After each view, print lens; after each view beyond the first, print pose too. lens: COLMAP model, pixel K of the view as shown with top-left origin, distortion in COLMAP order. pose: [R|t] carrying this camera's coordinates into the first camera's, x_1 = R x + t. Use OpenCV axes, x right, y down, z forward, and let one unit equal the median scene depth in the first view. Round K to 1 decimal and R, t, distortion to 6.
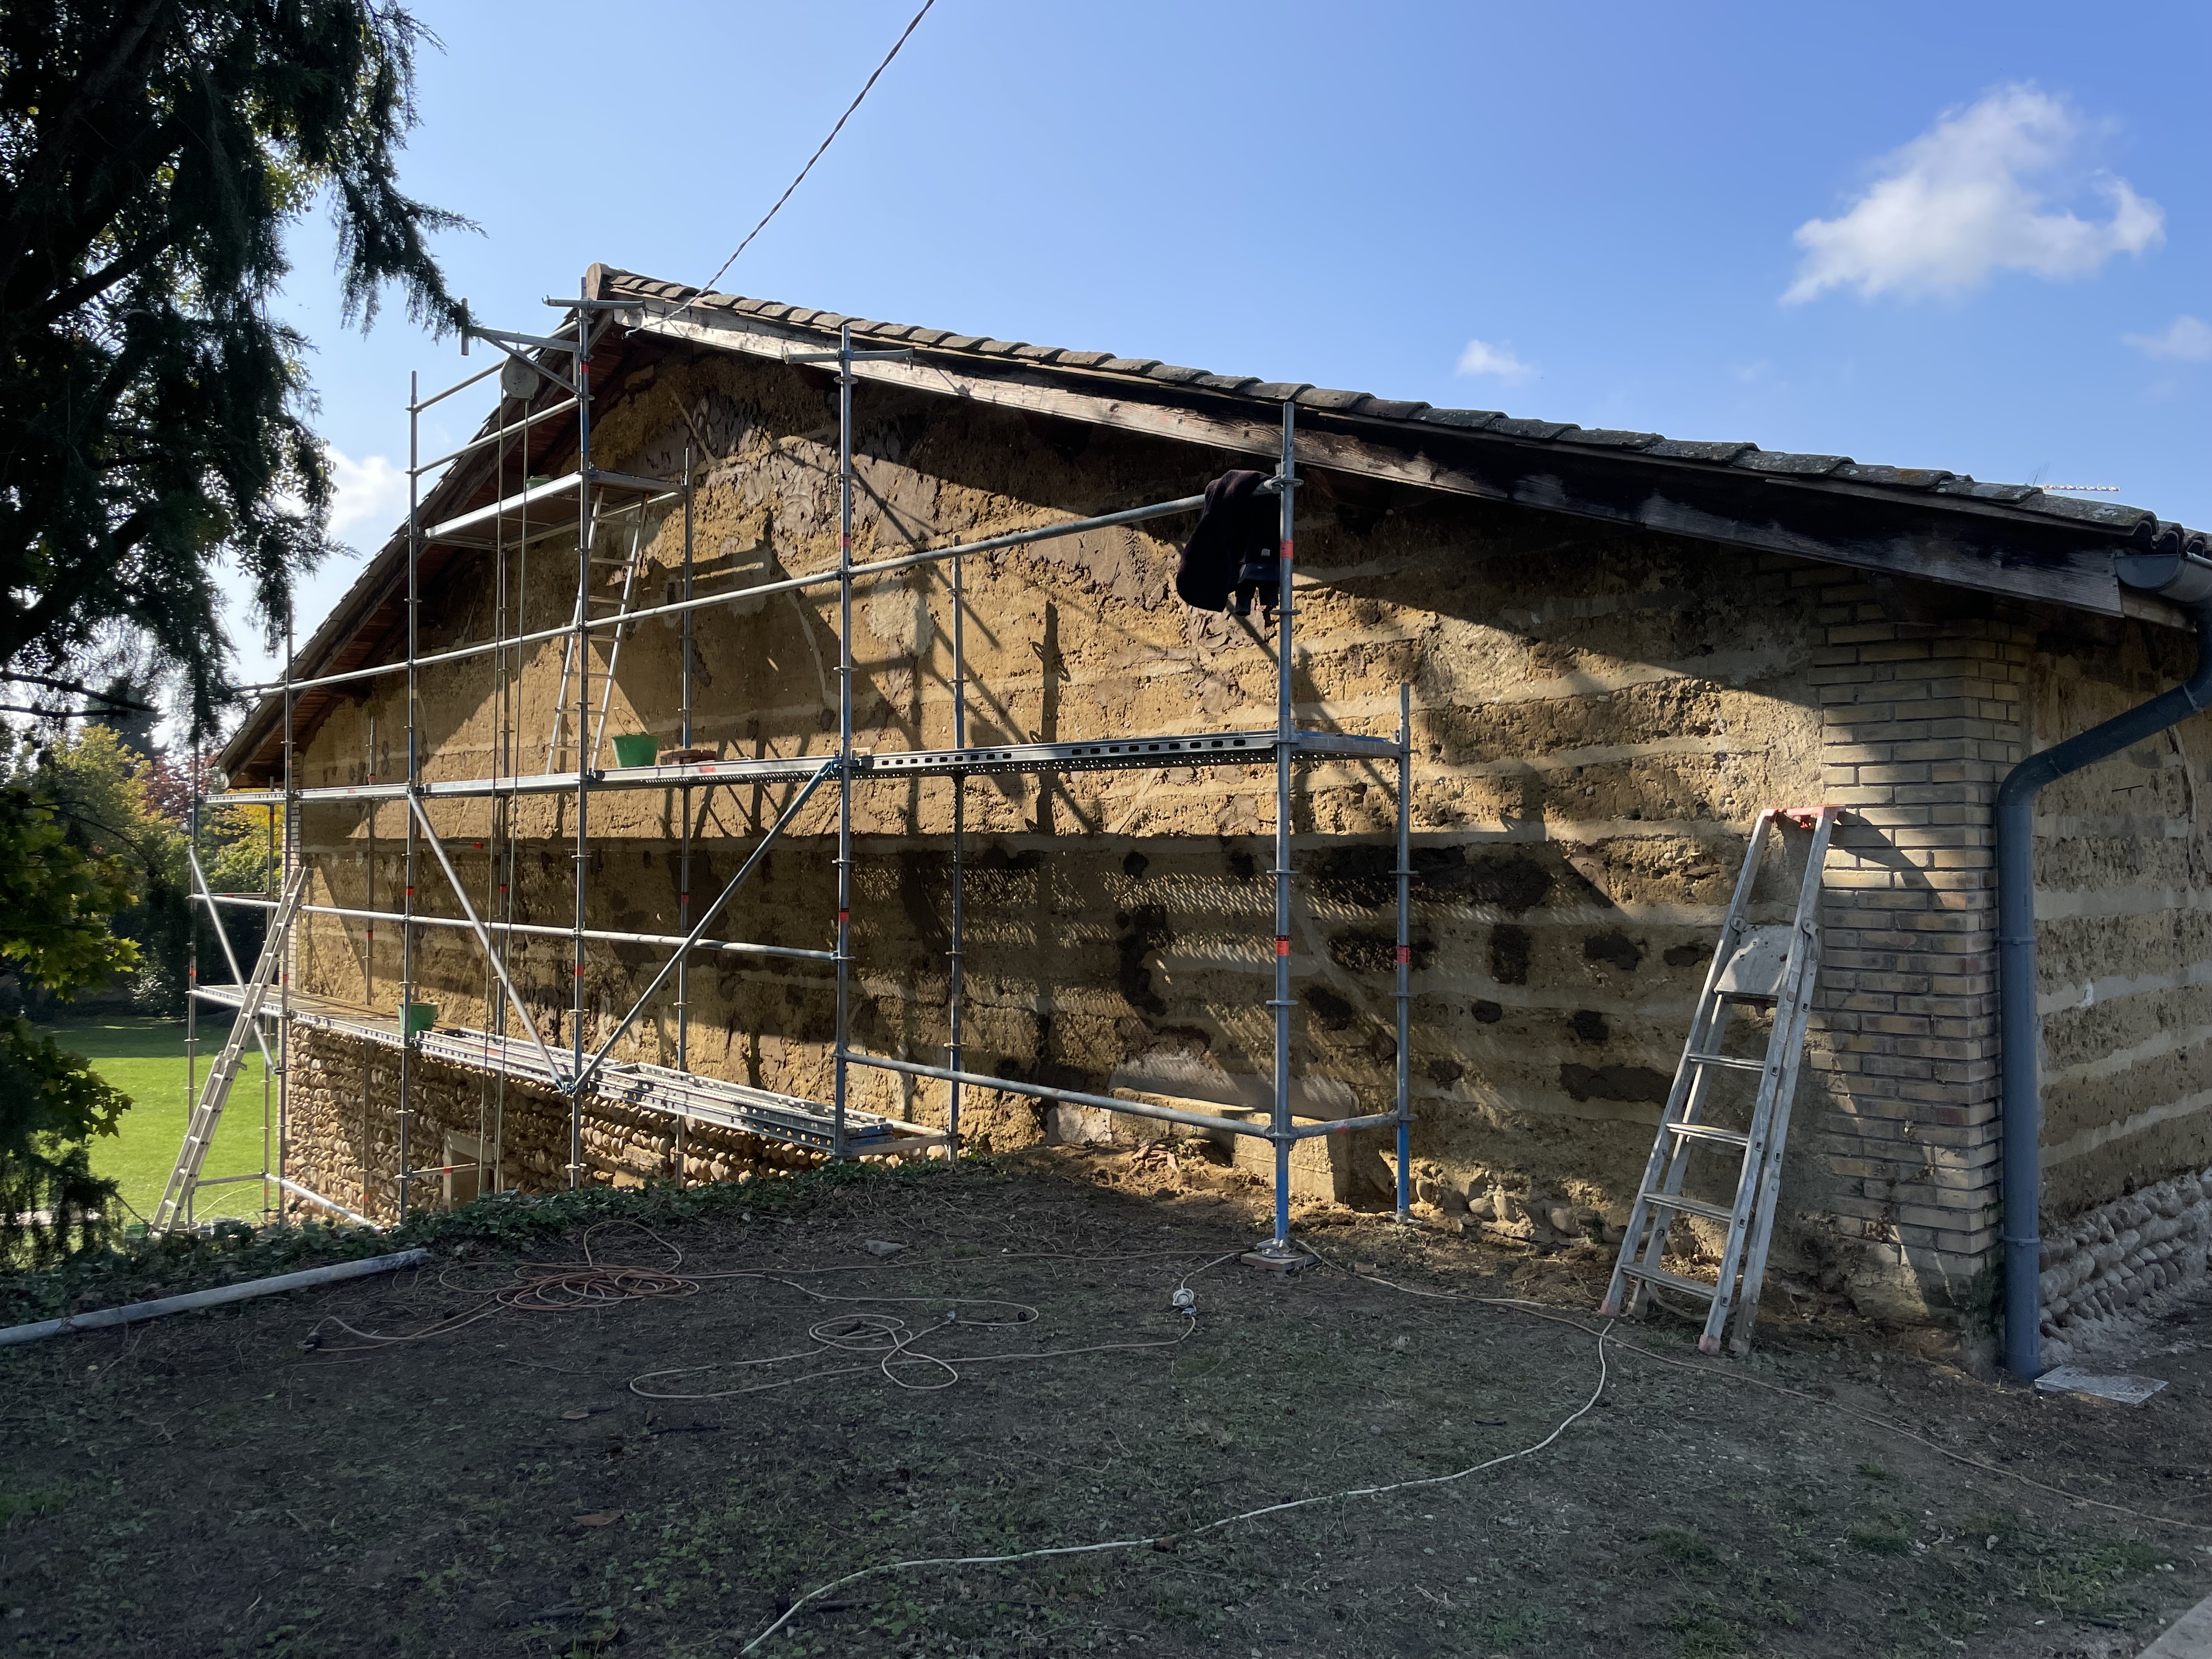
lens RADIAL K [[1685.6, 0, 1106.0], [0, 1685.6, 829.5], [0, 0, 1]] dist [0.115512, -0.157012]
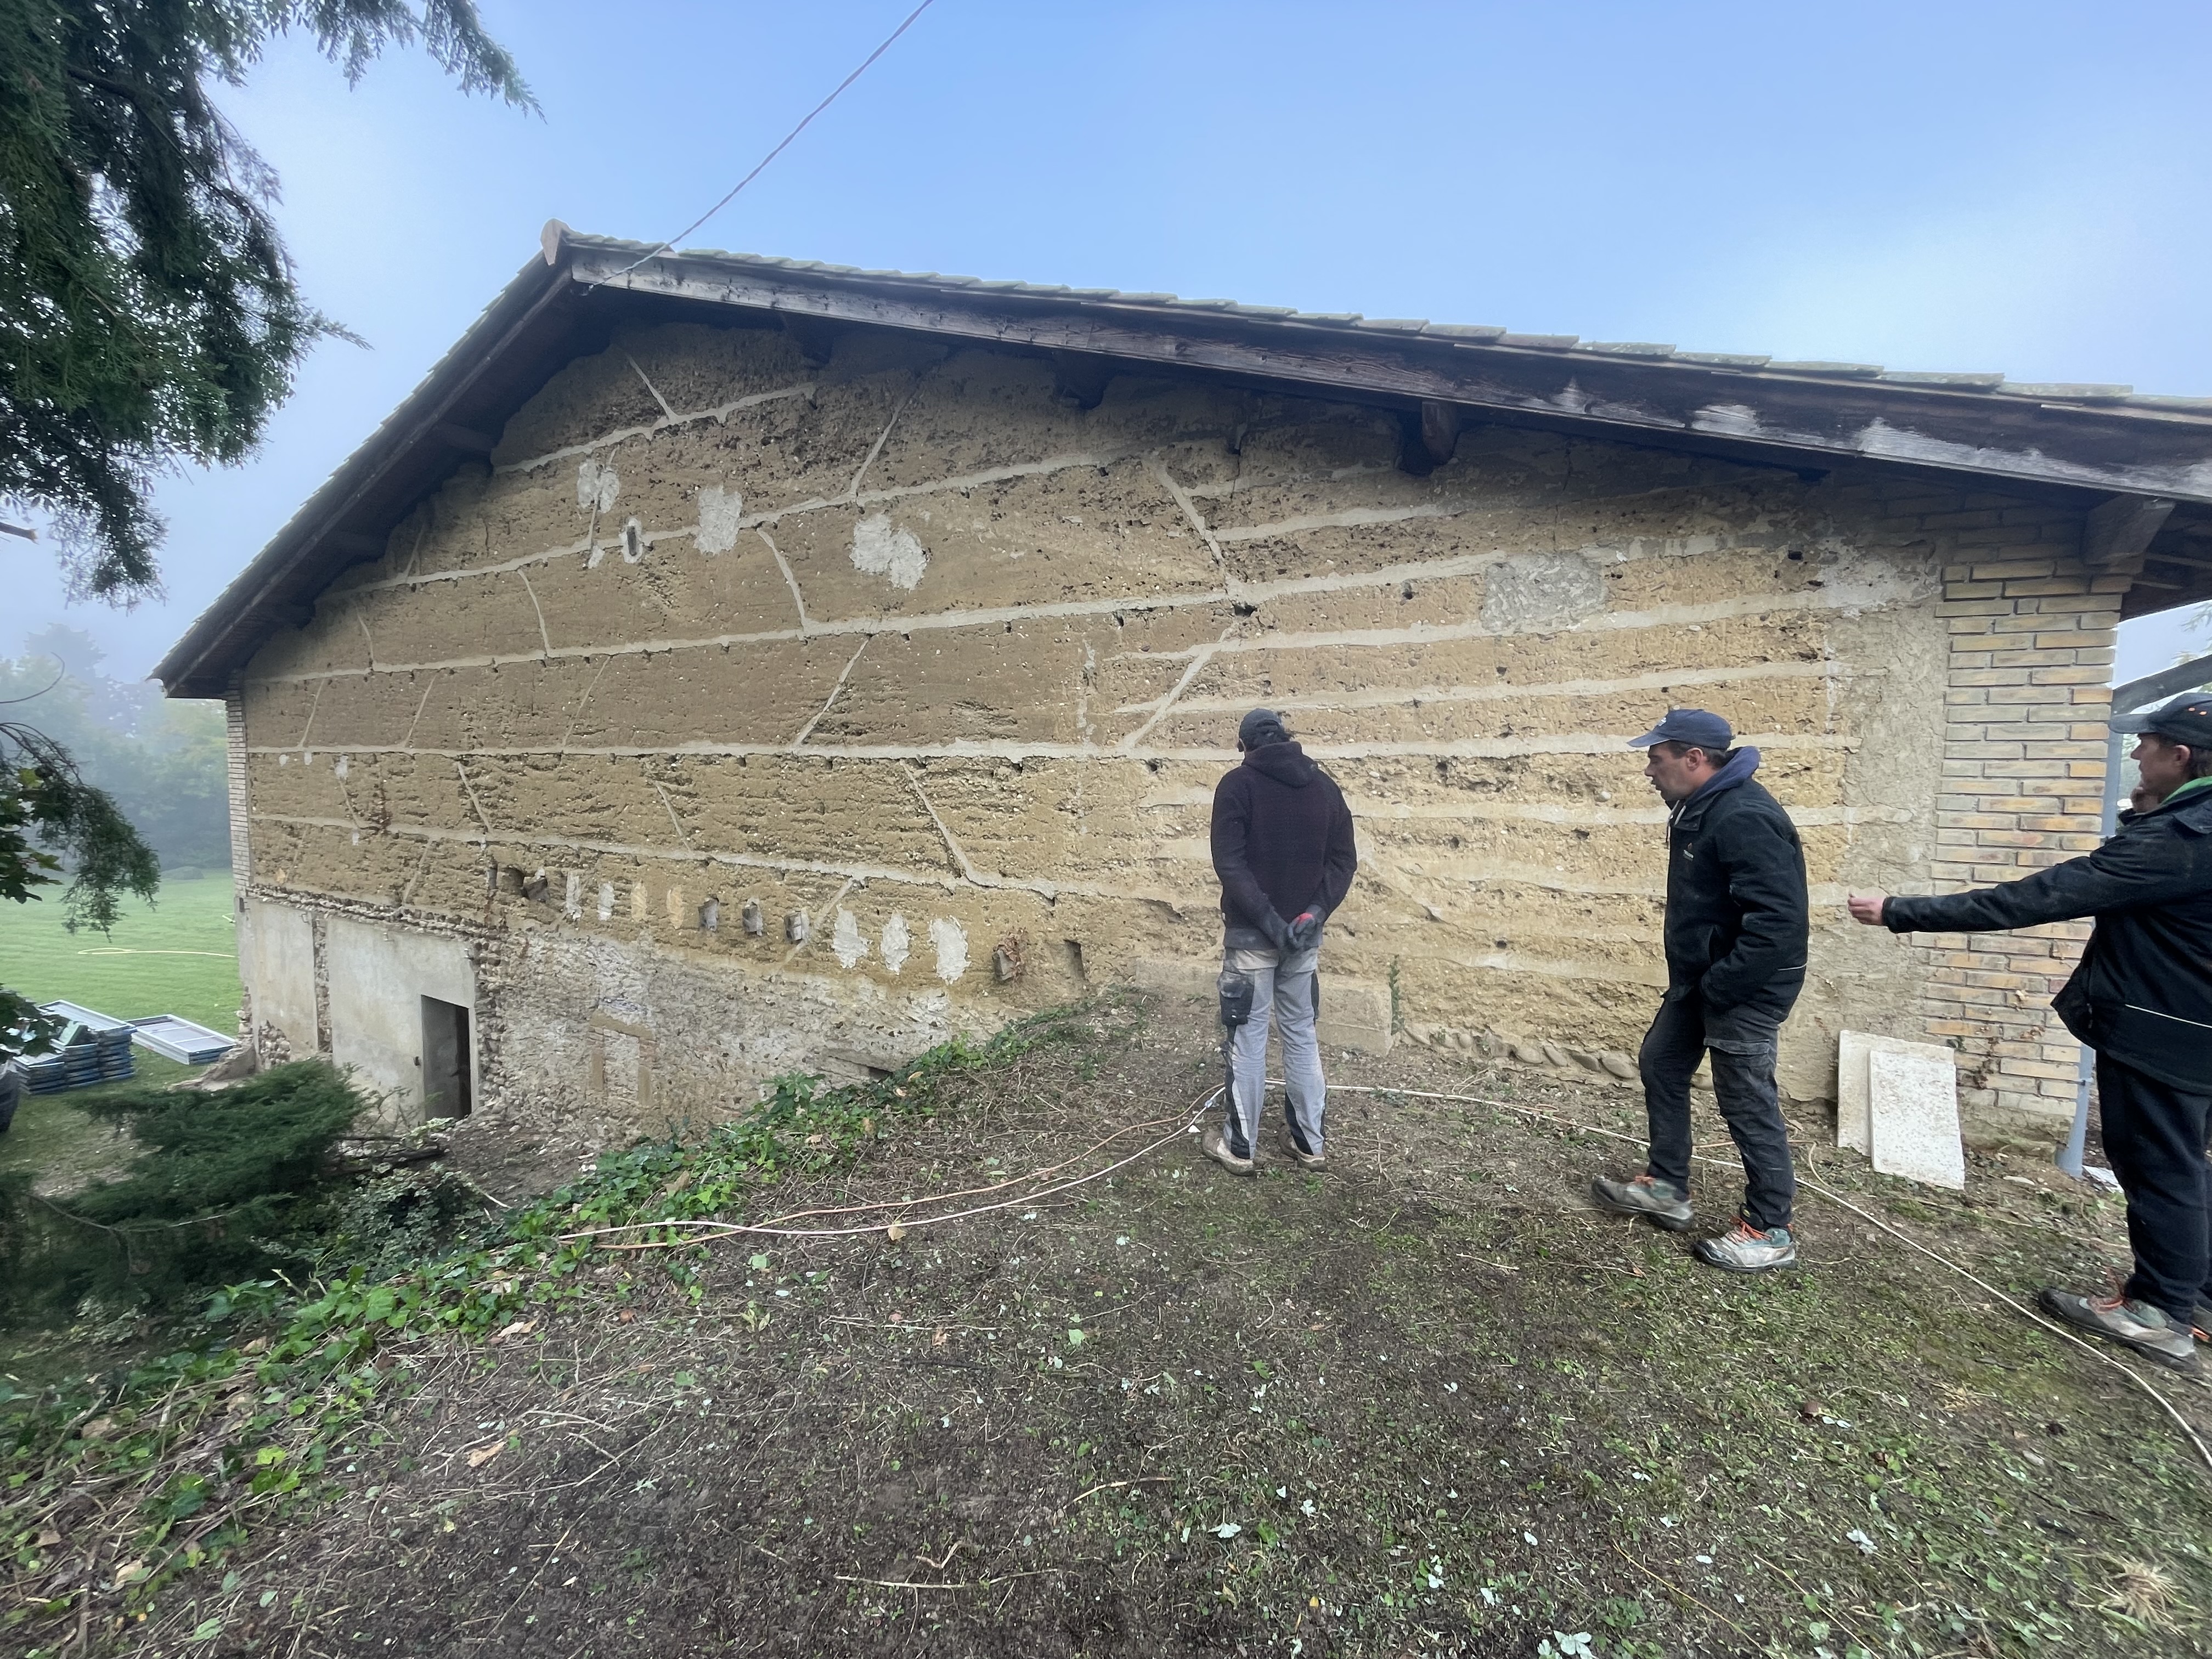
lens RADIAL K [[898.1, 0, 1108.3], [0, 898.1, 842.6], [0, 0, 1]] dist [-0.003299, -0.000568]
pose [[0.943905, -0.015477, 0.329855, -0.330896], [-0.016353, 0.995485, 0.093504, 0.020448], [-0.329813, -0.093653, 0.939390, 0.635877]]
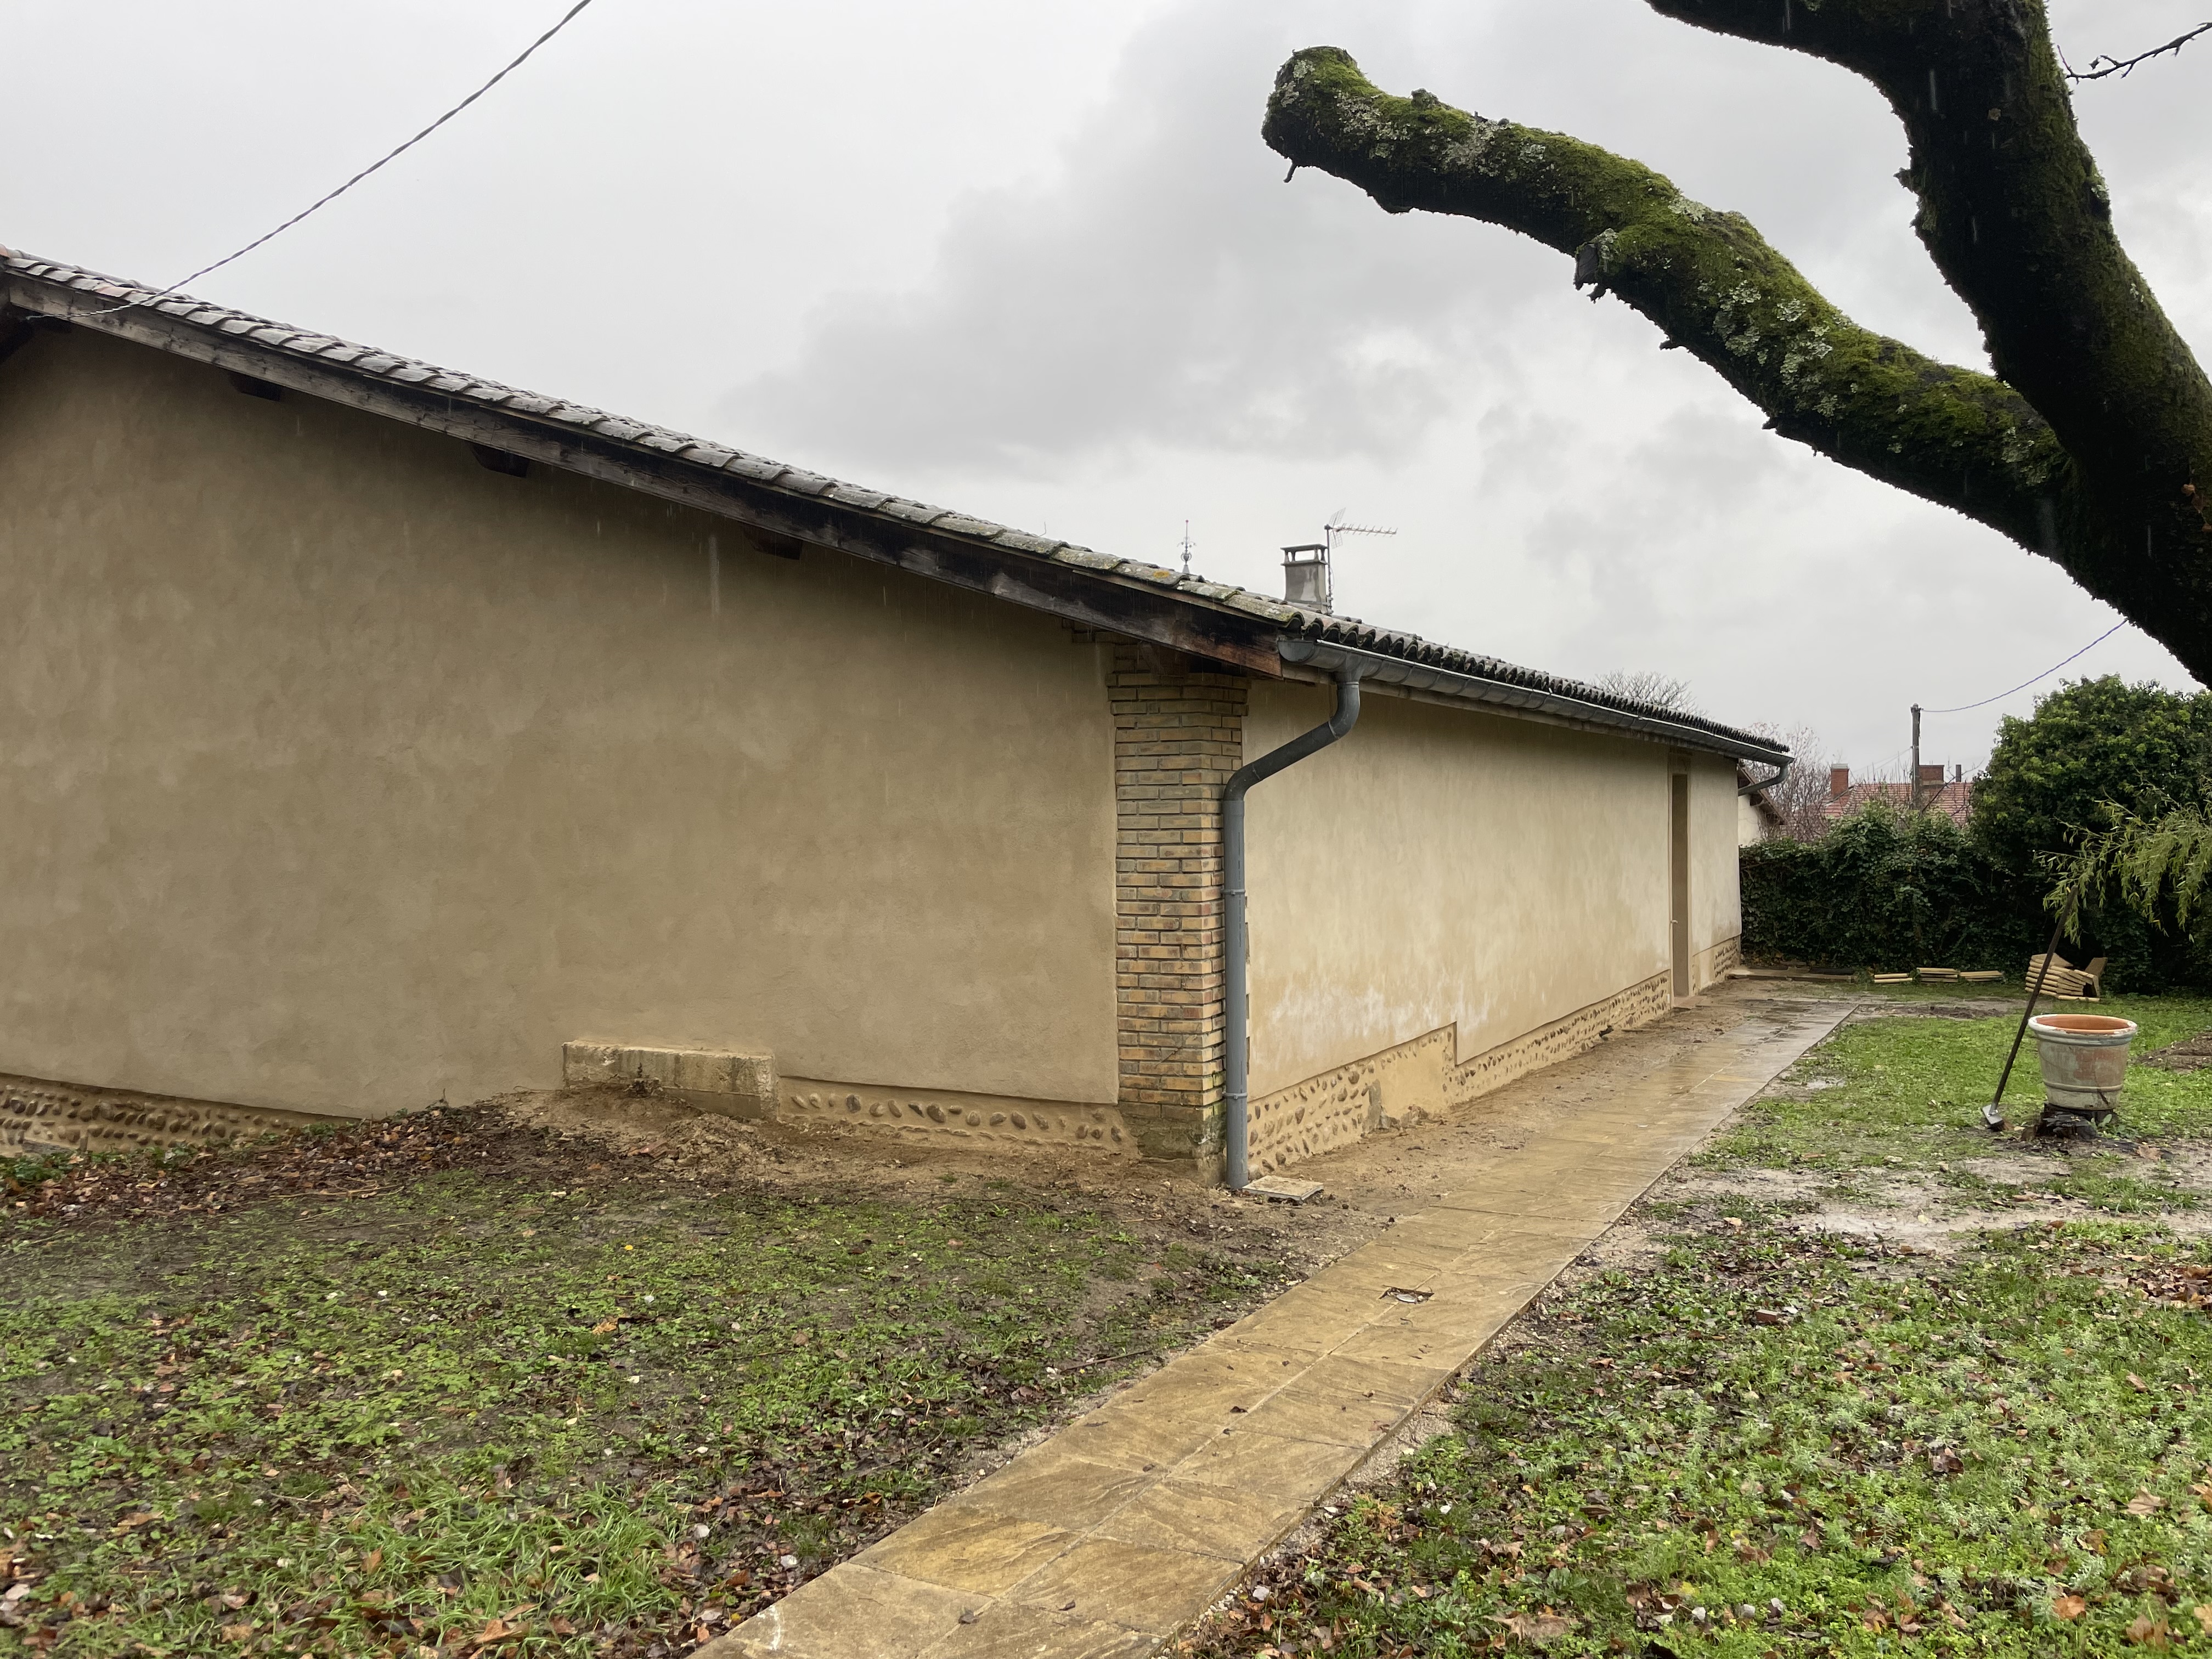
lens RADIAL K [[1685.6, 0, 1106.0], [0, 1685.6, 829.5], [0, 0, 1]] dist [0.115512, -0.157012]
pose [[0.941601, -0.006265, 0.336672, -0.058809], [0.002610, 0.999933, 0.011307, -0.005387], [-0.336720, -0.009768, 0.941554, -0.316983]]
